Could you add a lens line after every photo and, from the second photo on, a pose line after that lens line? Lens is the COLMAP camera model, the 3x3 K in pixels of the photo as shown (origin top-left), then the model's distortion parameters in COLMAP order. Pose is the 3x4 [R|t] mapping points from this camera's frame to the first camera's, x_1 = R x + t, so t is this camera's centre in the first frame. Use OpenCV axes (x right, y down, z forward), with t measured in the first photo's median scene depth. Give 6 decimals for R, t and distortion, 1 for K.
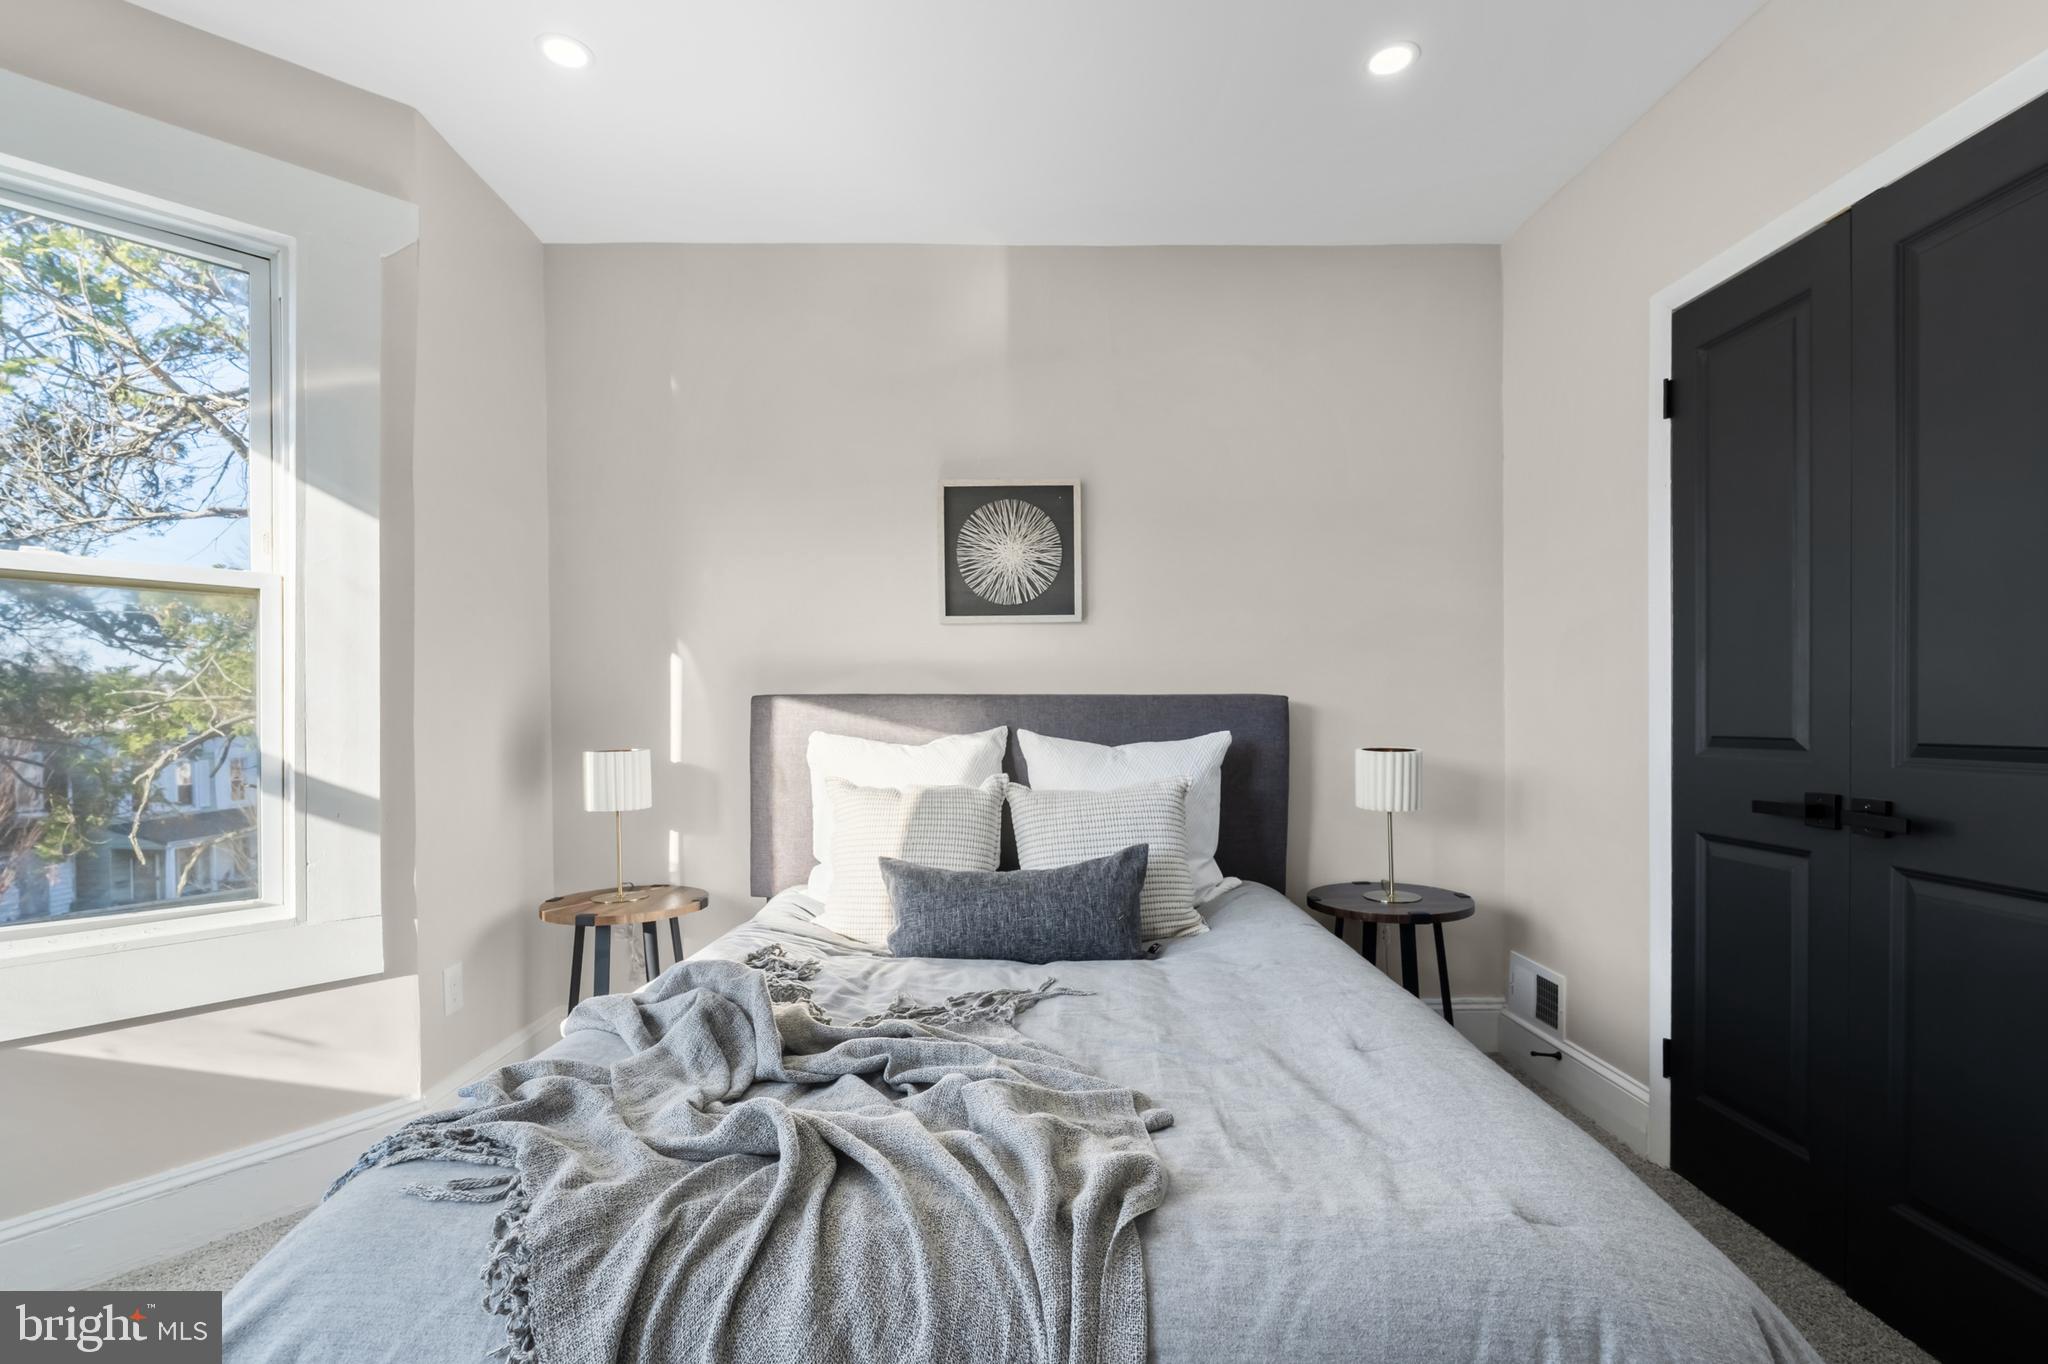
lens RADIAL K [[923.8, 0, 1023.0], [0, 923.8, 715.8], [0, 0, 1]] dist [0.000160, 0.000275]
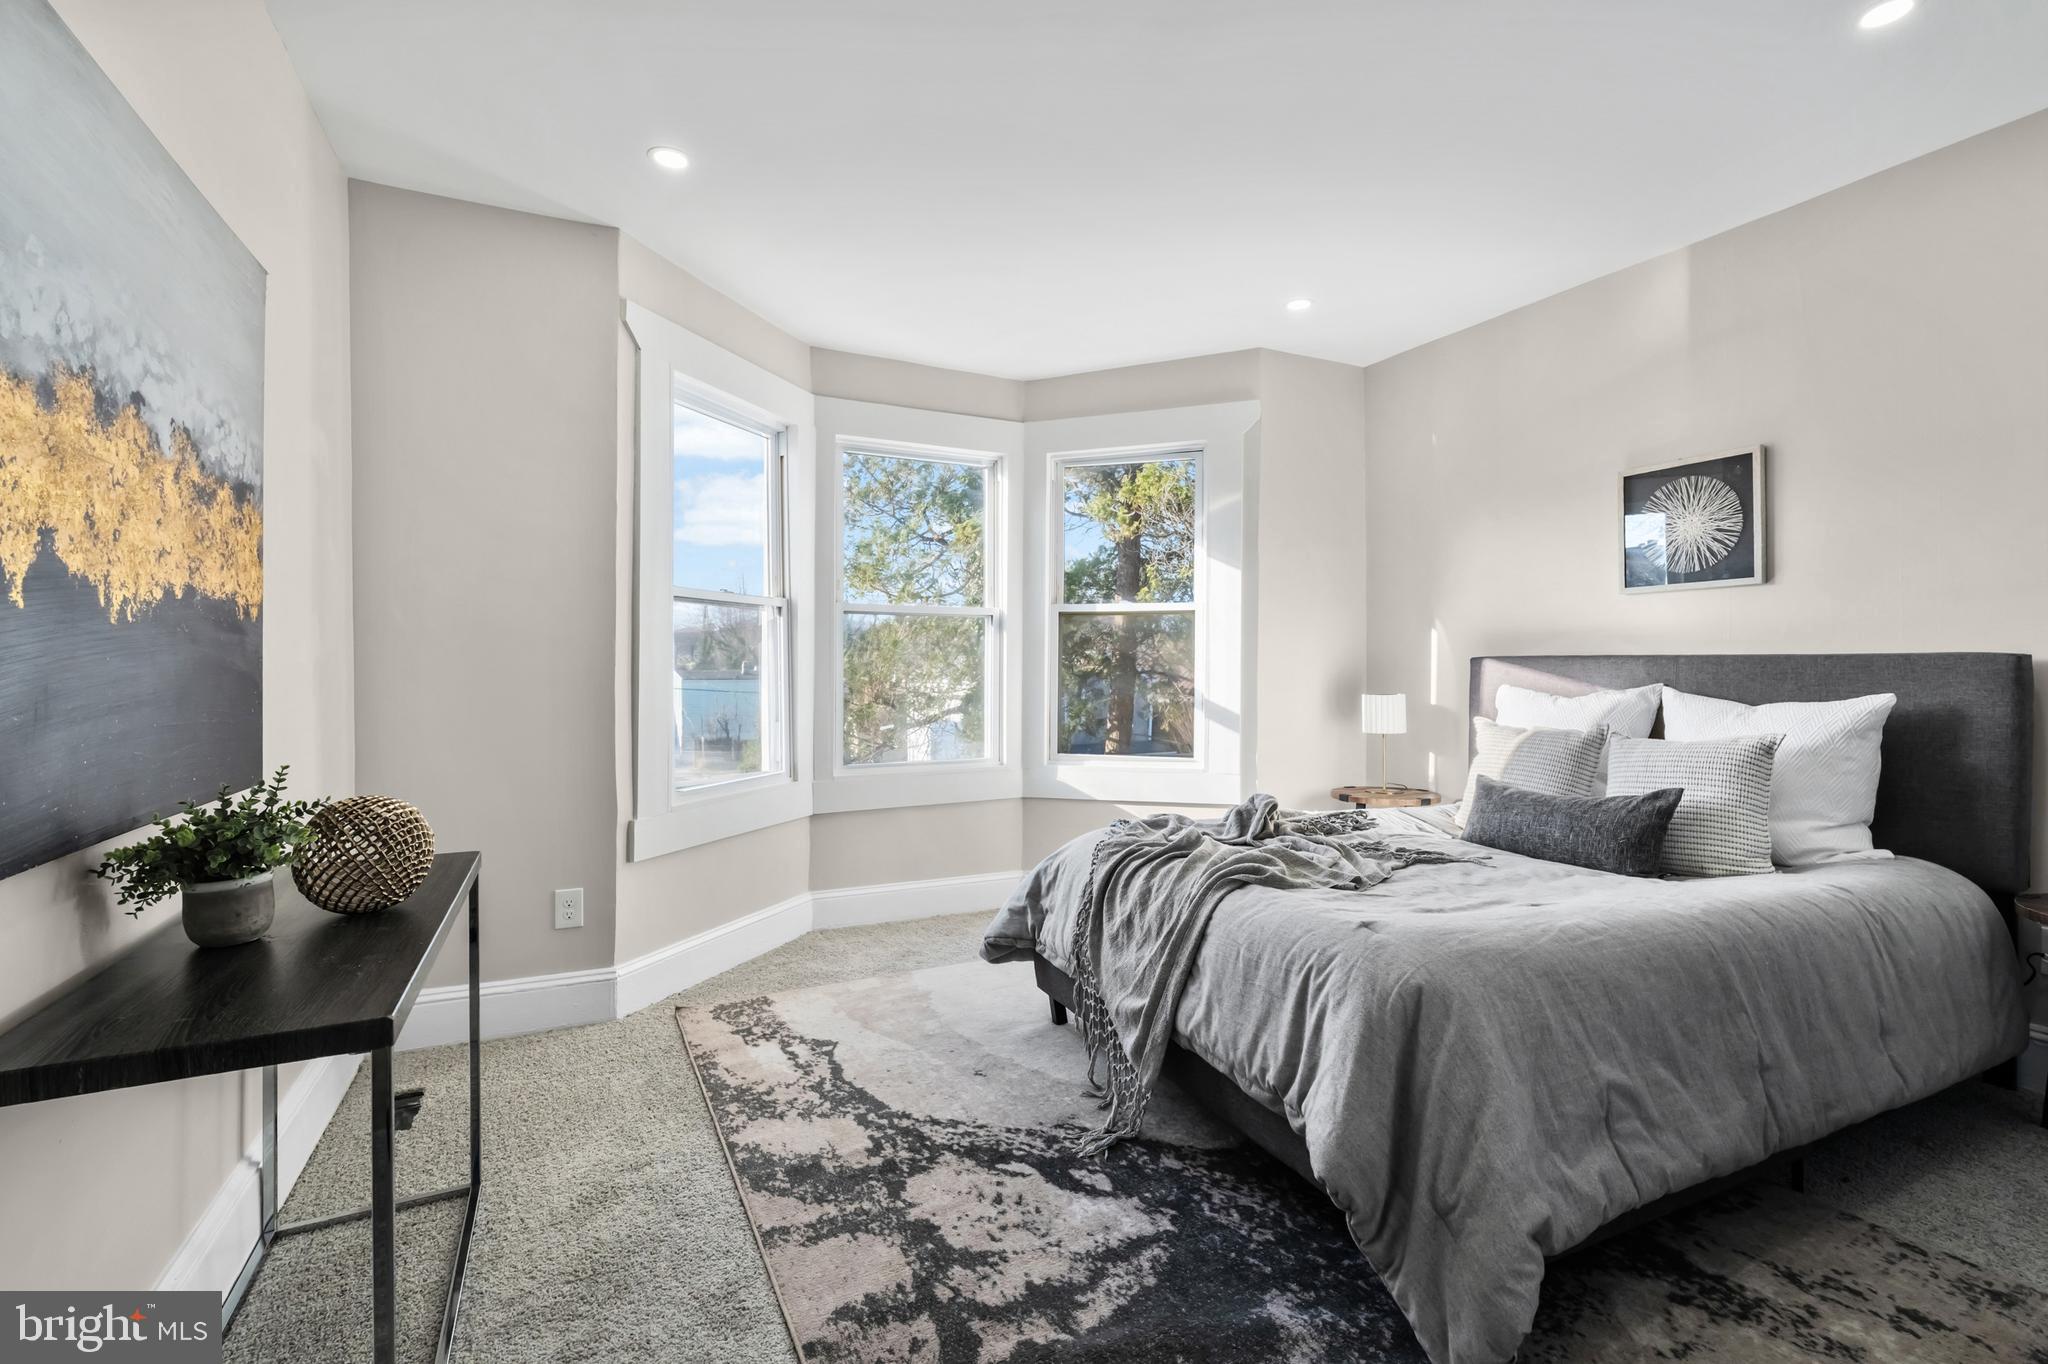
lens RADIAL K [[915.9, 0, 1027.0], [0, 915.9, 673.5], [0, 0, 1]] dist [-0.000237, 0.000257]
pose [[0.427880, 0.009941, -0.903781, 0.679556], [0.000172, 0.999939, 0.011080, -0.014203], [0.903835, -0.004896, 0.427852, -0.182483]]
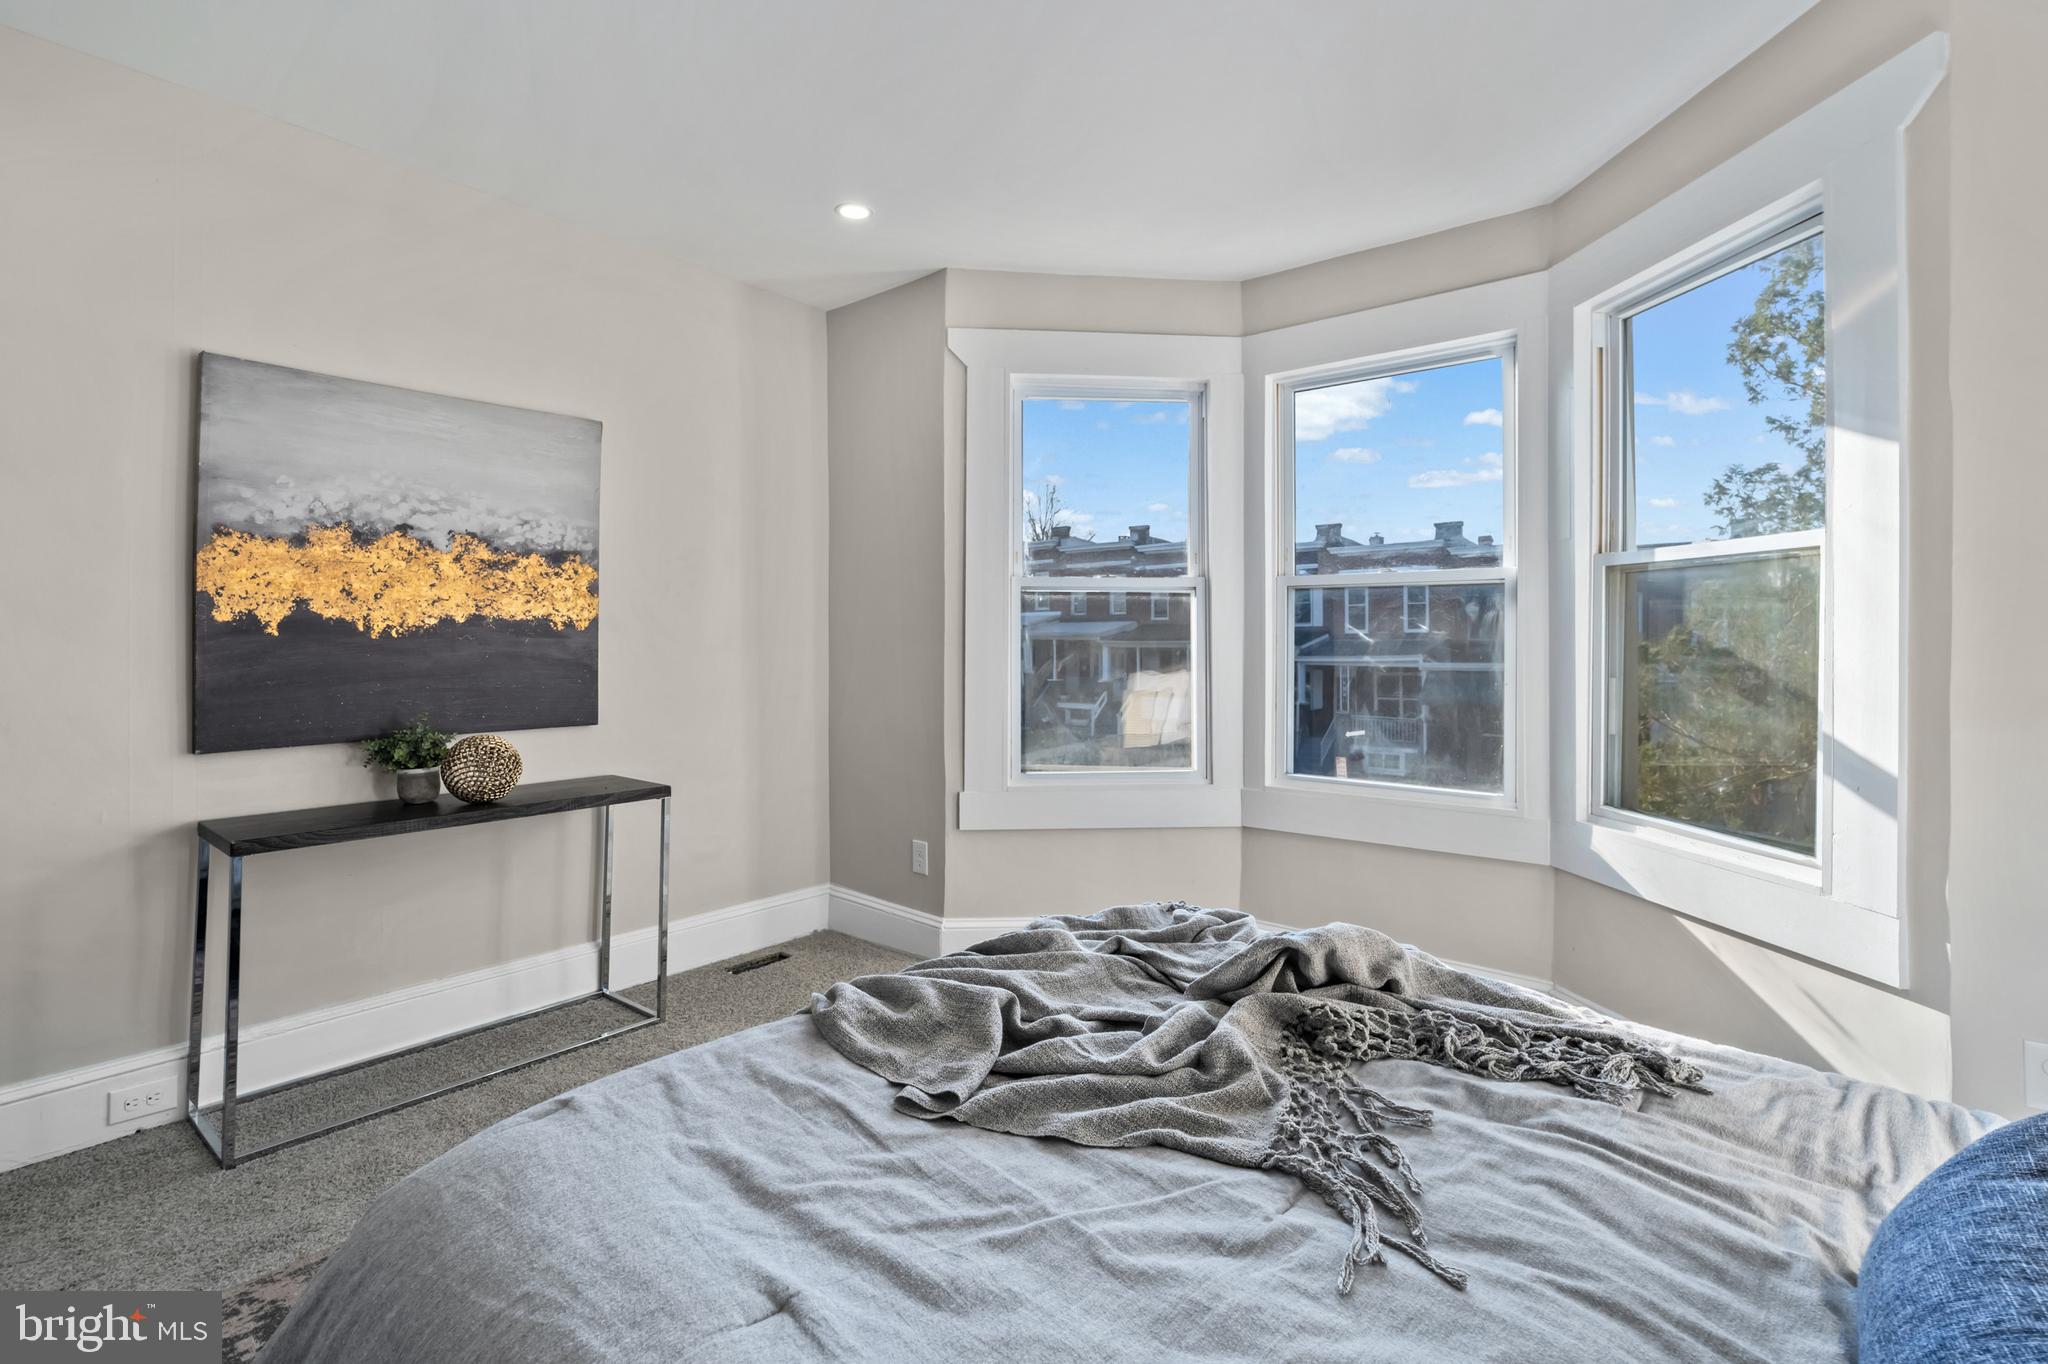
lens RADIAL K [[929.0, 0, 1016.8], [0, 929.0, 632.0], [0, 0, 1]] dist [-0.001972, -0.000320]
pose [[-0.652071, -0.001518, -0.758156, 0.367462], [0.003732, 0.999979, -0.005212, -0.033580], [0.758148, -0.006228, -0.652052, 0.749128]]
